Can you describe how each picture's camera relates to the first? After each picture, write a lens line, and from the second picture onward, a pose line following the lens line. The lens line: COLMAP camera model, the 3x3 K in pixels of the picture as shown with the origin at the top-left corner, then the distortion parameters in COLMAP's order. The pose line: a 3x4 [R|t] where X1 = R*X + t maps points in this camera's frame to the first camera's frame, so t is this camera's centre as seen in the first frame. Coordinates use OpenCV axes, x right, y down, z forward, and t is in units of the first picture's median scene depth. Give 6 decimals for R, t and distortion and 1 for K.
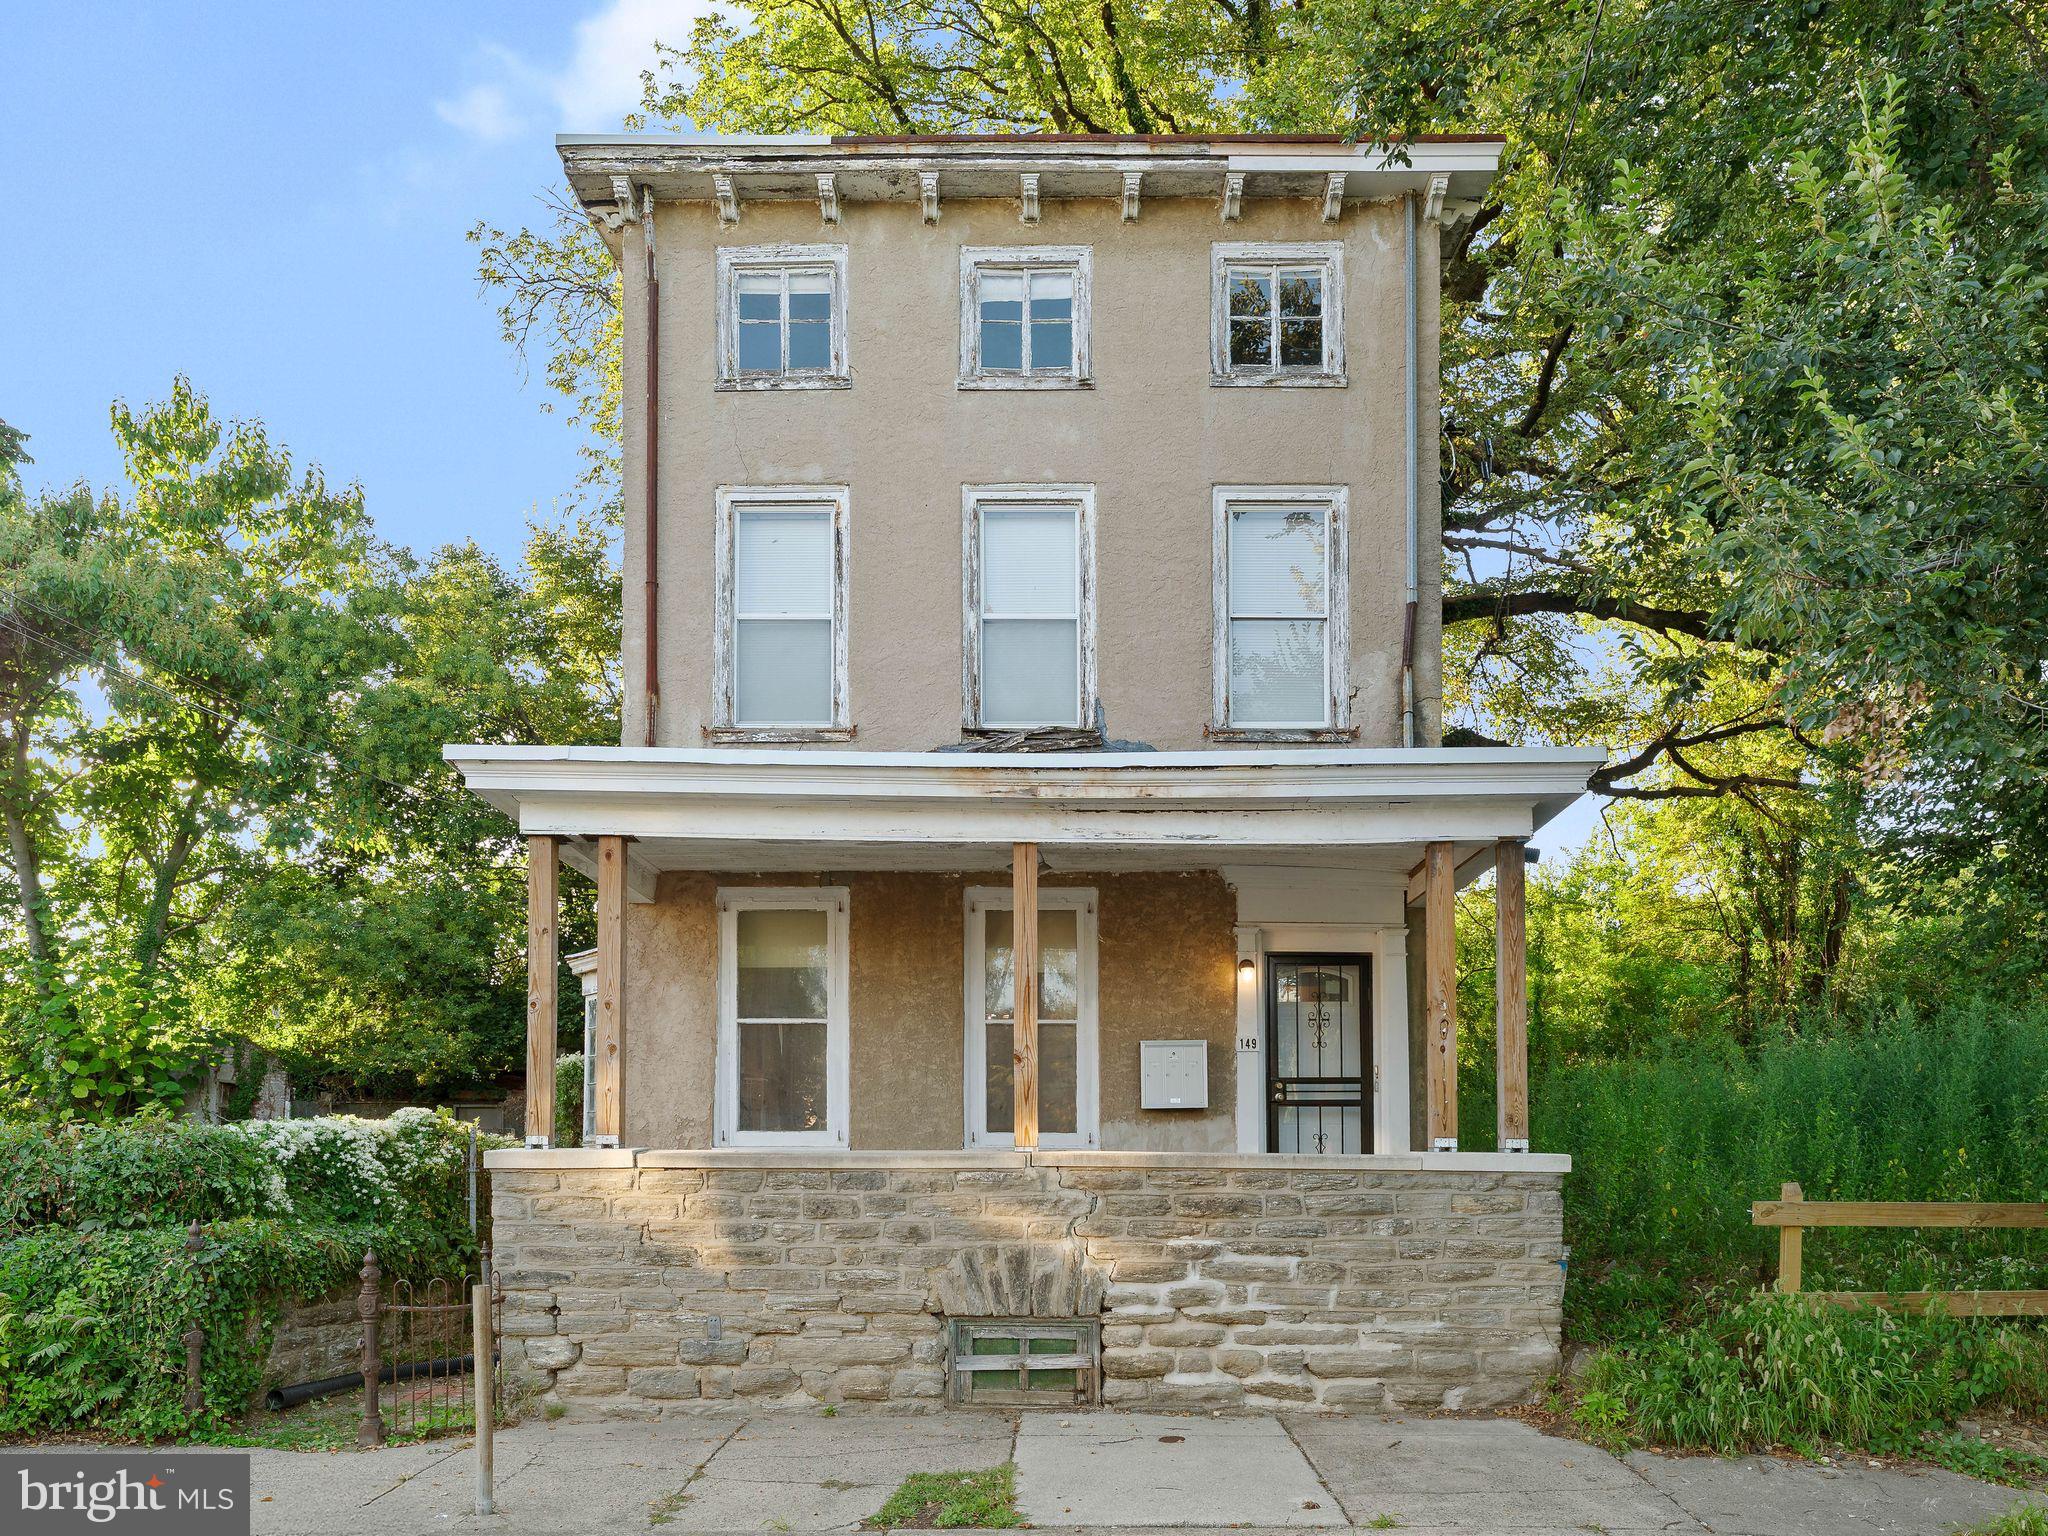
lens RADIAL K [[1373.1, 0, 1024.2], [0, 1373.1, 828.8], [0, 0, 1]] dist [-0.001291, 0.000222]
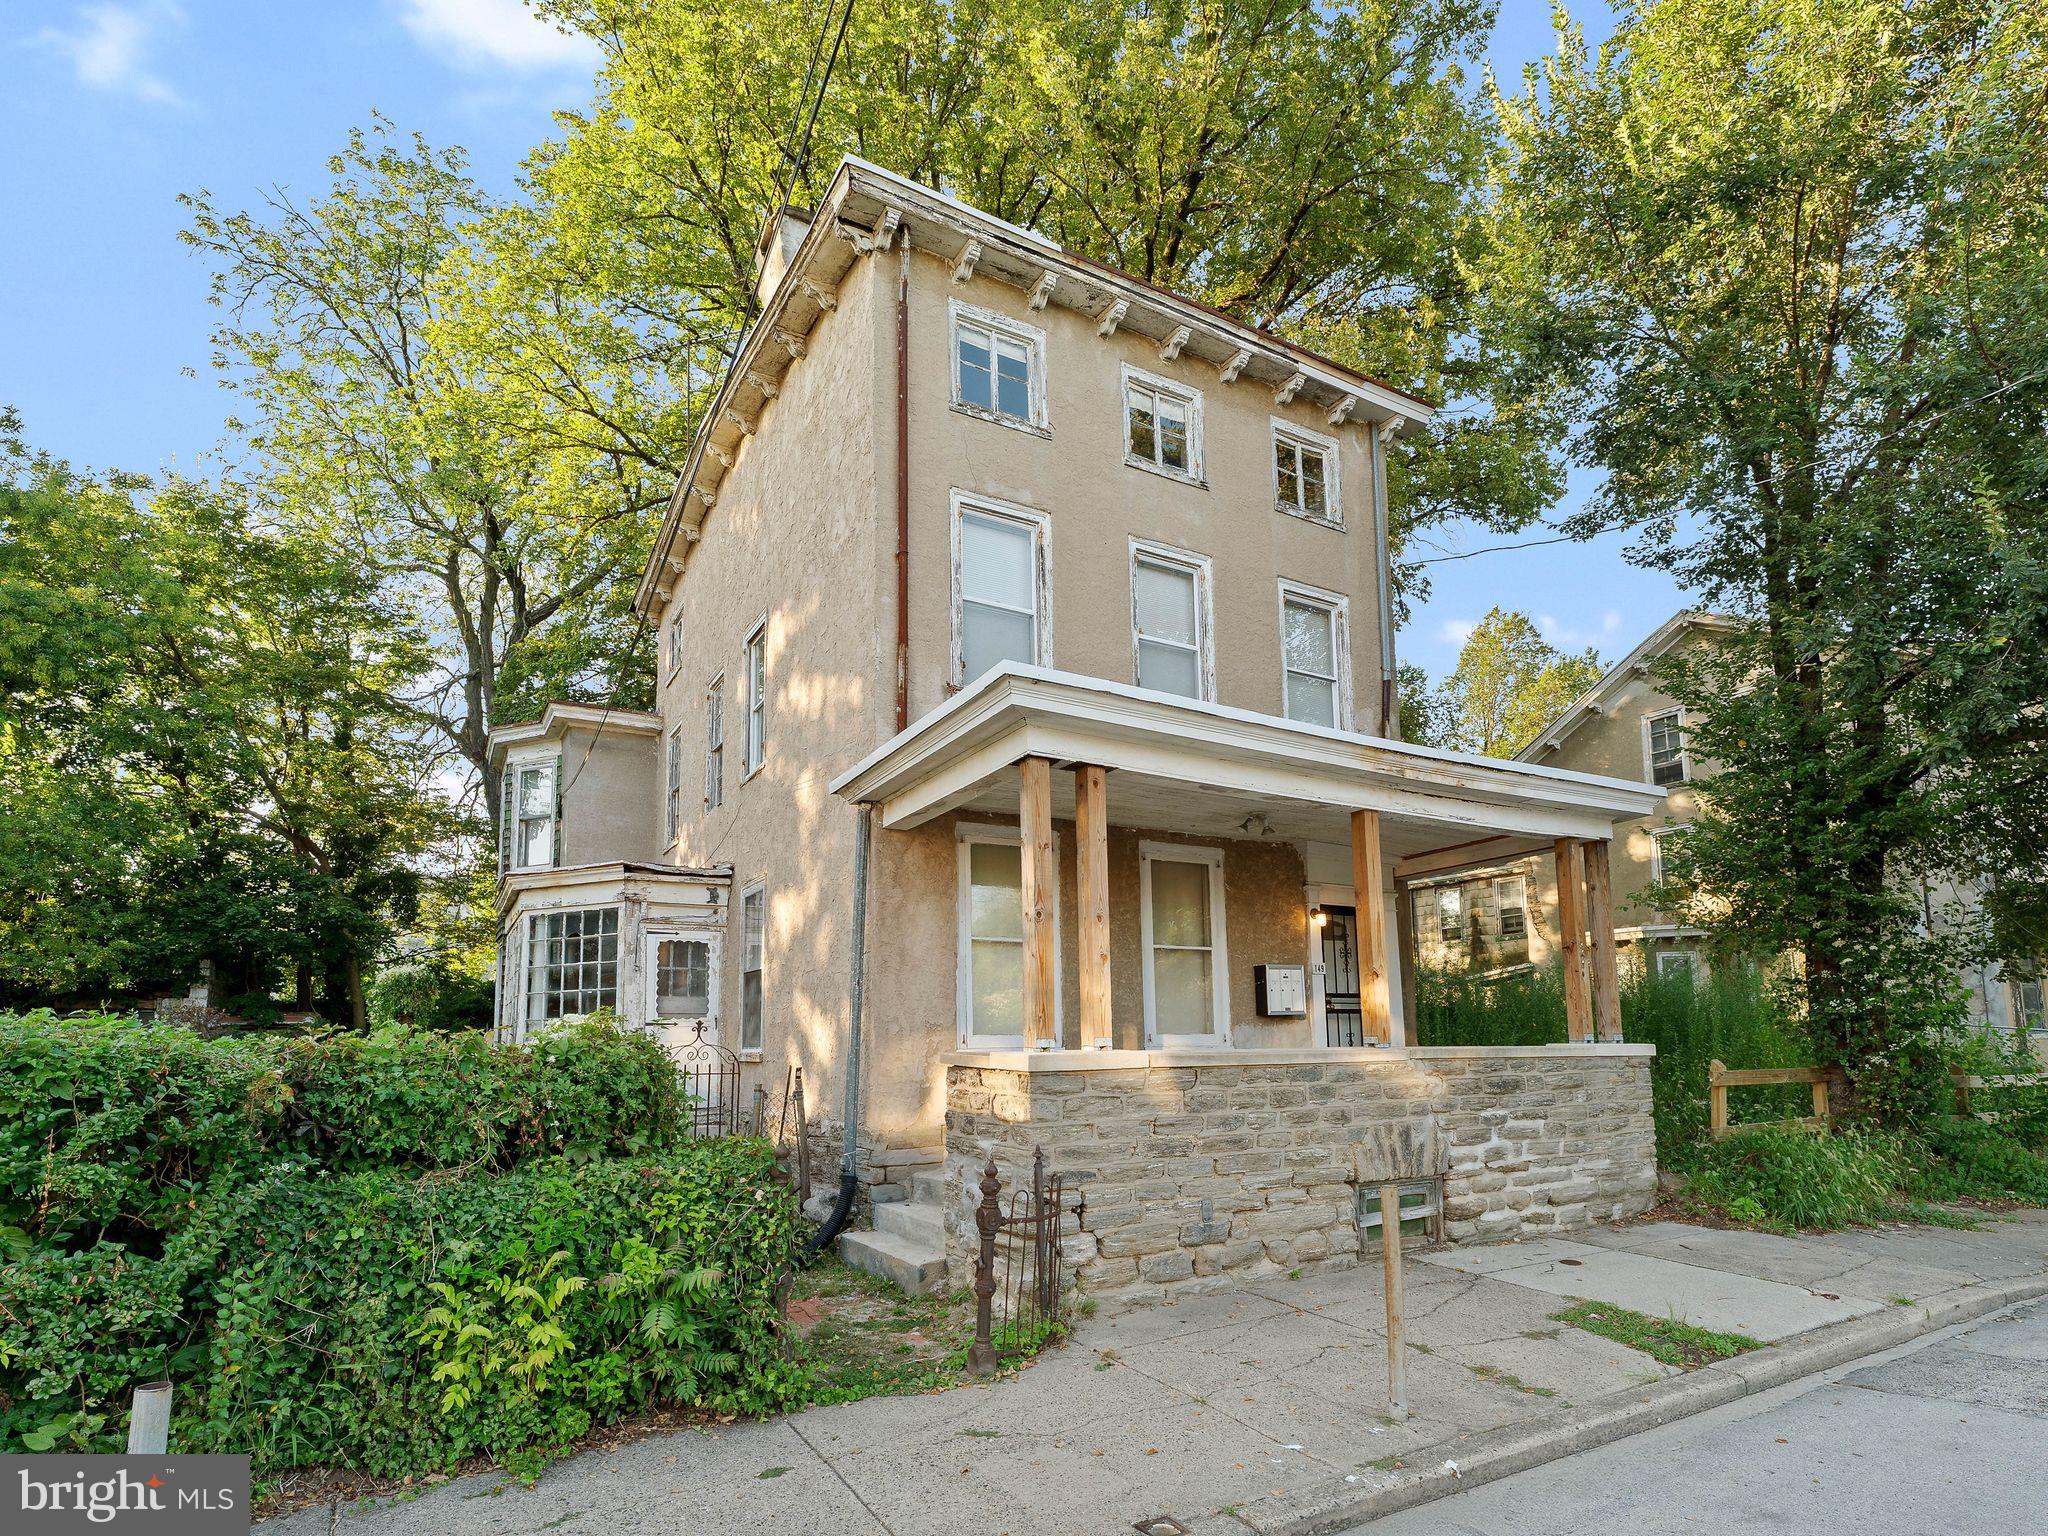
lens RADIAL K [[933.5, 0, 1033.8], [0, 933.5, 768.4], [0, 0, 1]] dist [-0.000174, -0.000102]
pose [[0.878006, 0.123230, 0.462515, -0.745499], [-0.094659, 0.991910, -0.084585, 0.081501], [-0.469196, 0.030485, 0.882568, 0.378368]]
